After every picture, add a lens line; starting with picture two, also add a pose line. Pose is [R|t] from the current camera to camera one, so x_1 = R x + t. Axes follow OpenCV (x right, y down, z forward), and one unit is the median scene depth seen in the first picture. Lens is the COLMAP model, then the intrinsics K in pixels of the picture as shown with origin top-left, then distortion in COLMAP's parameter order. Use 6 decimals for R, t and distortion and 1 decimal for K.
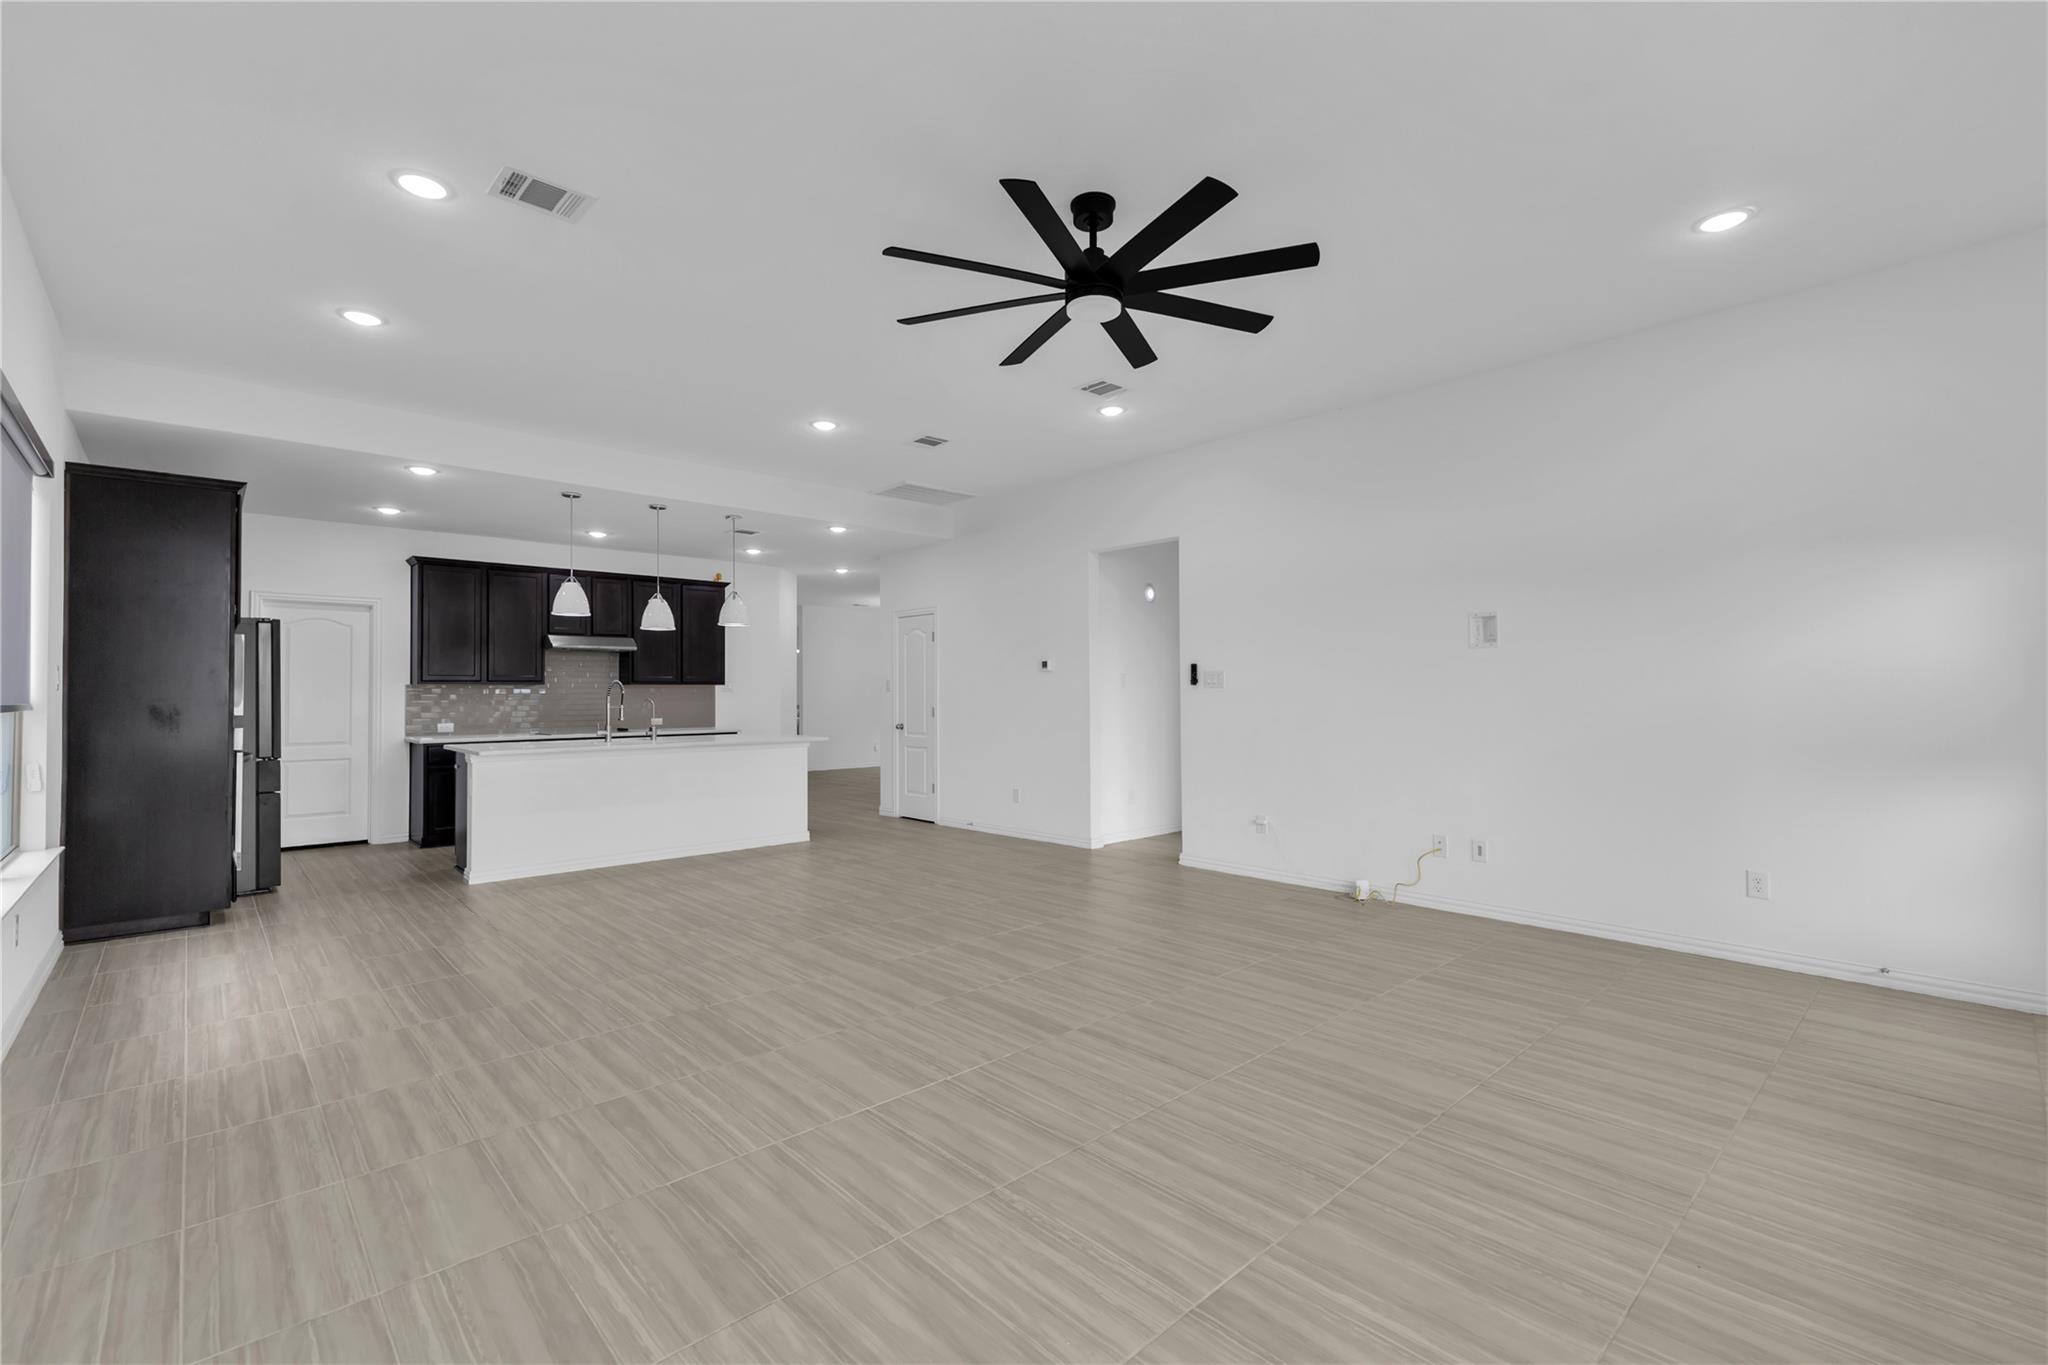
lens RADIAL K [[892.4, 0, 1025.6], [0, 892.4, 681.7], [0, 0, 1]] dist [0.010419, -0.000263]
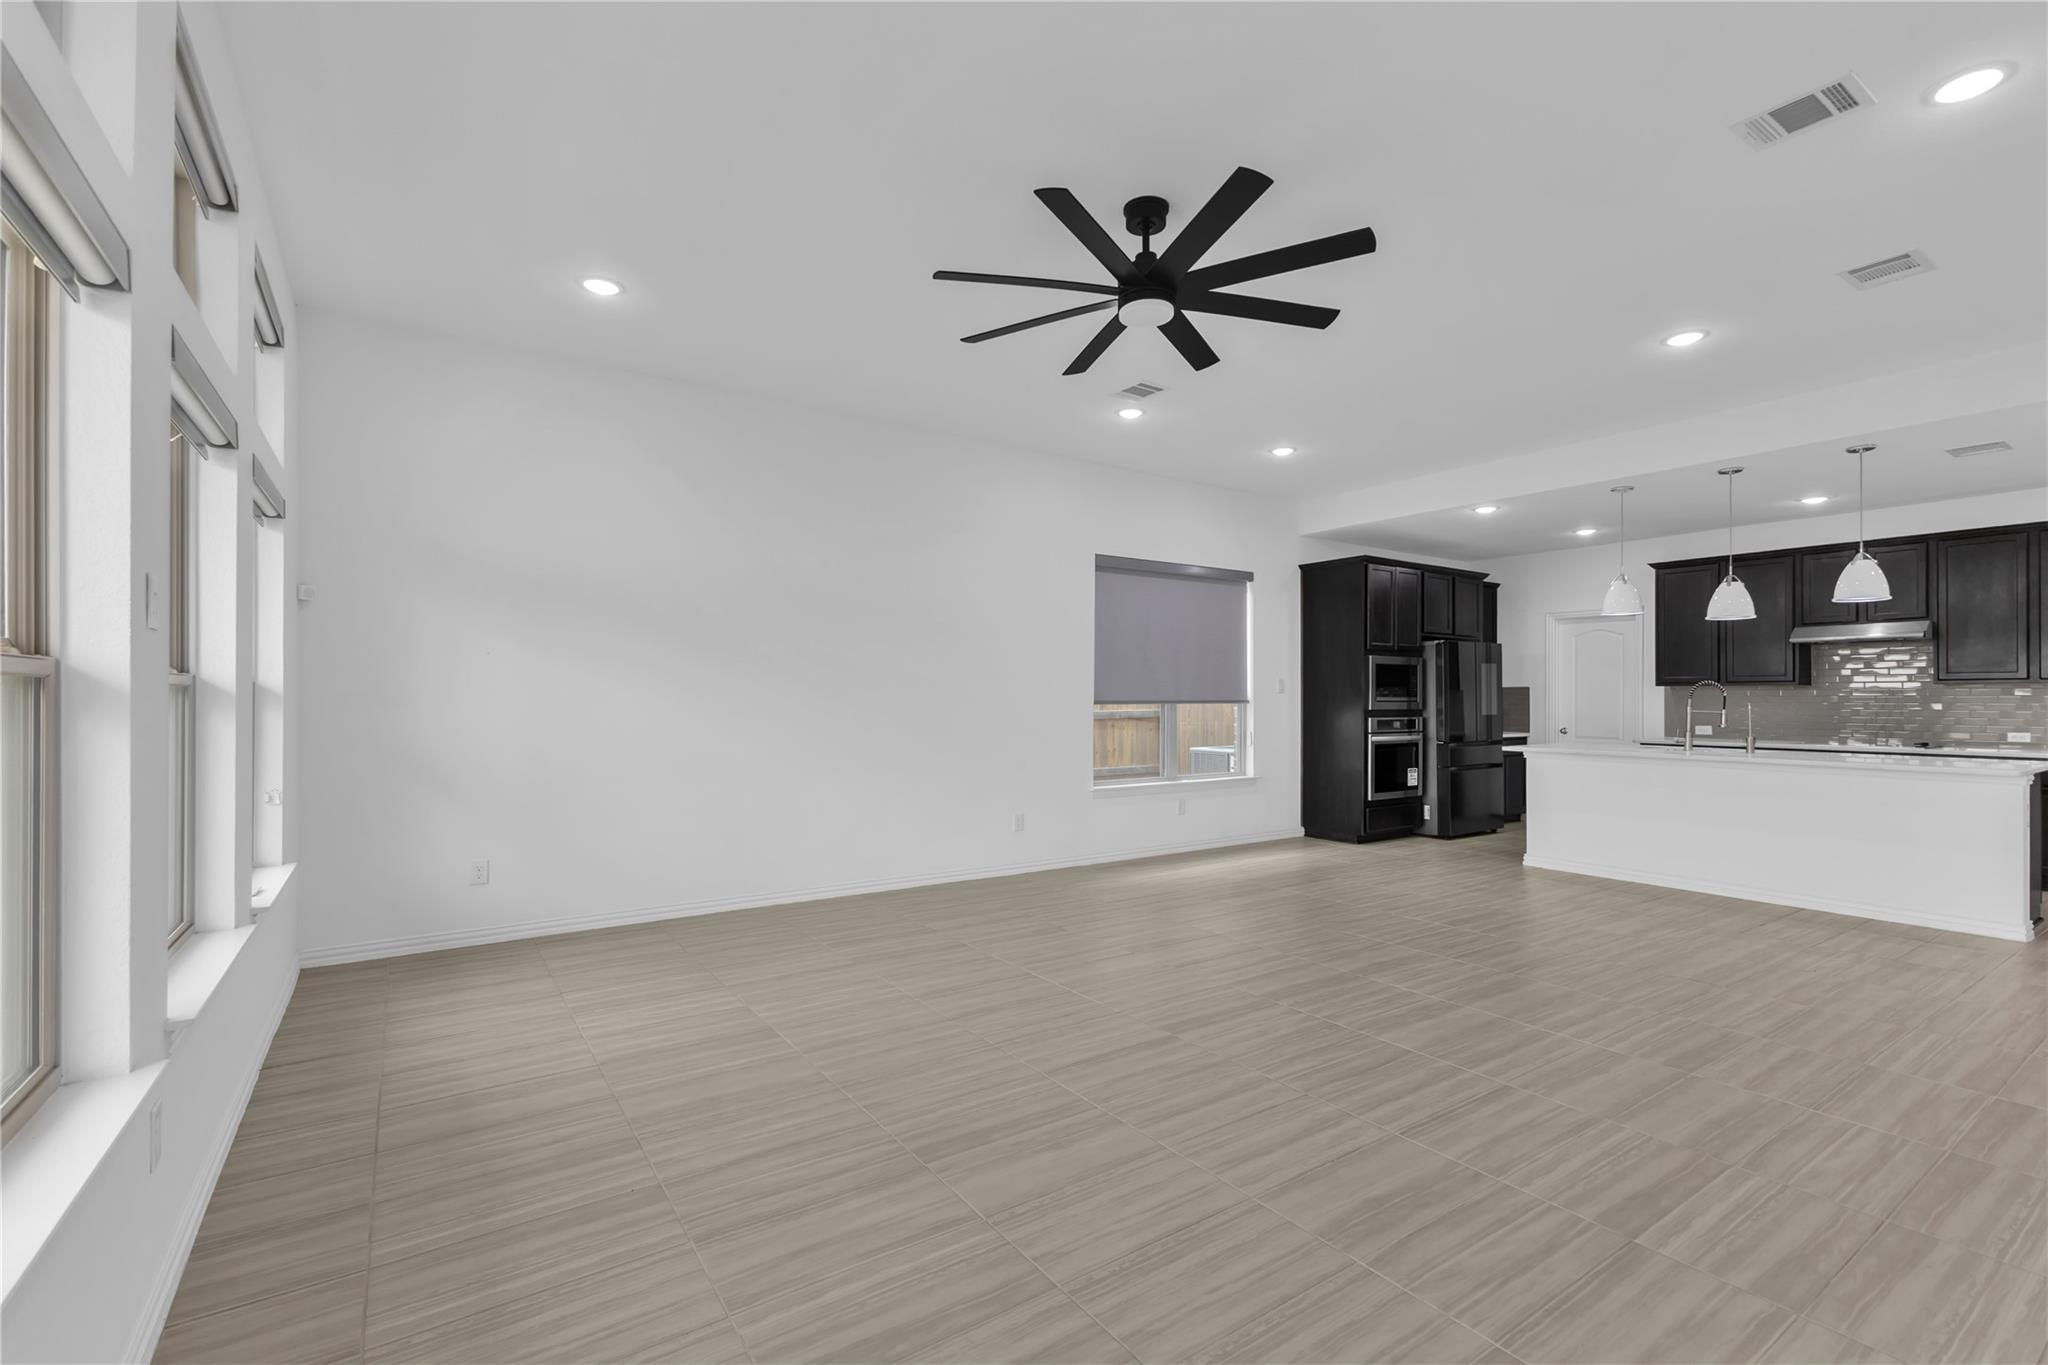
lens RADIAL K [[902.5, 0, 1023.5], [0, 902.5, 693.3], [0, 0, 1]] dist [0.011006, -0.000147]
pose [[-0.145011, 0.000125, -0.989430, 0.757212], [0.011891, 0.999928, -0.001617, 0.005921], [0.989359, -0.012000, -0.145002, 0.692722]]
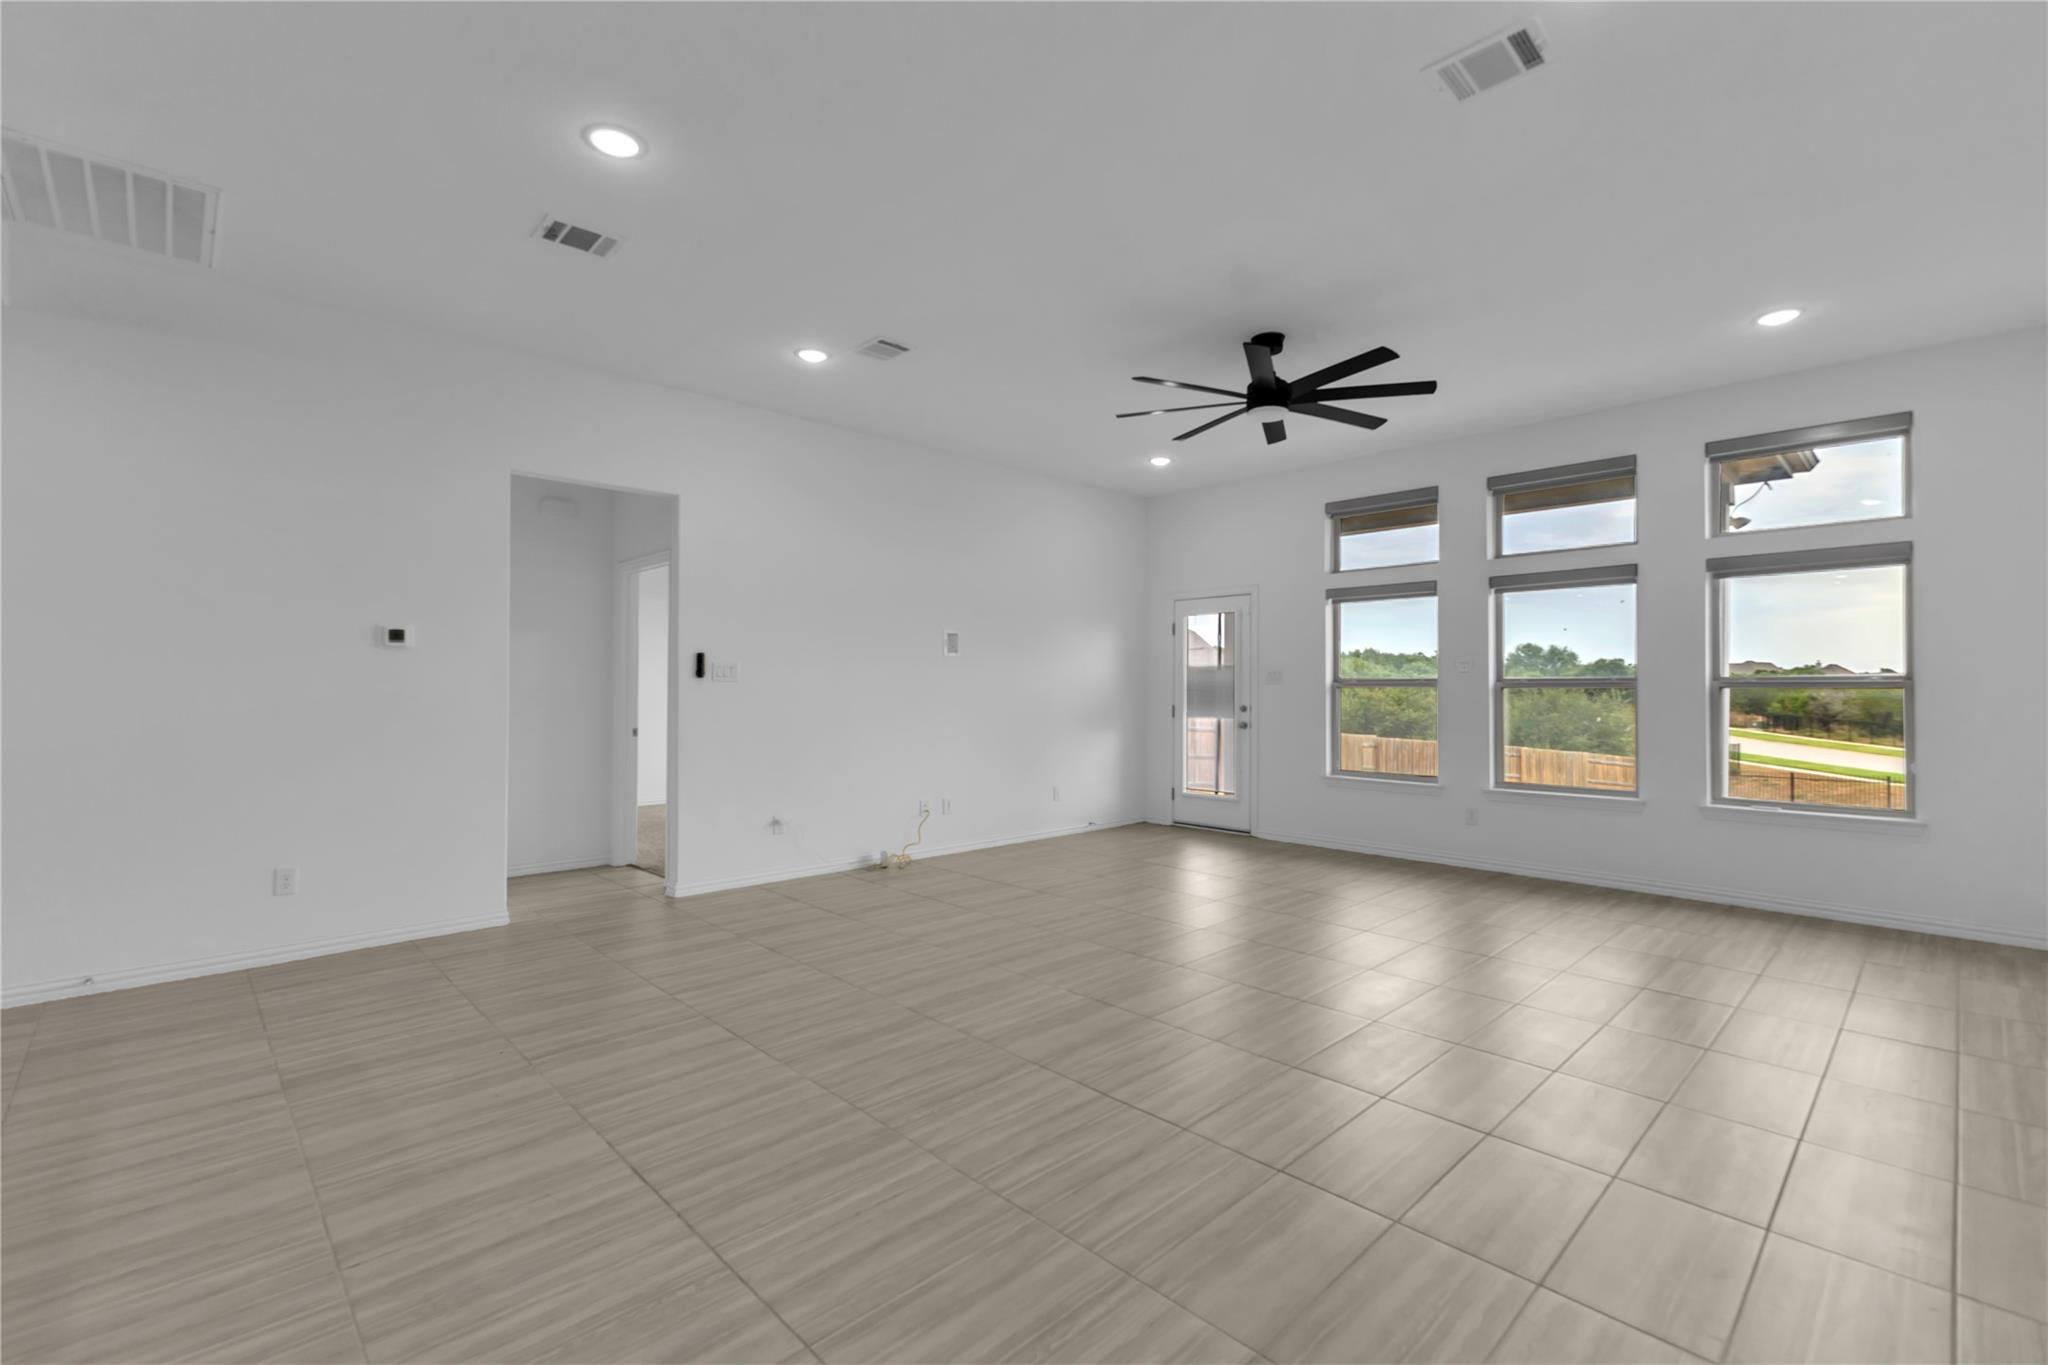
lens RADIAL K [[892.4, 0, 1025.6], [0, 892.4, 681.7], [0, 0, 1]] dist [0.010419, -0.000263]
pose [[-0.019413, 0.012144, 0.999738, -0.902269], [-0.018235, 0.999756, -0.012498, 0.016609], [-0.999645, -0.018473, -0.019187, 0.964376]]
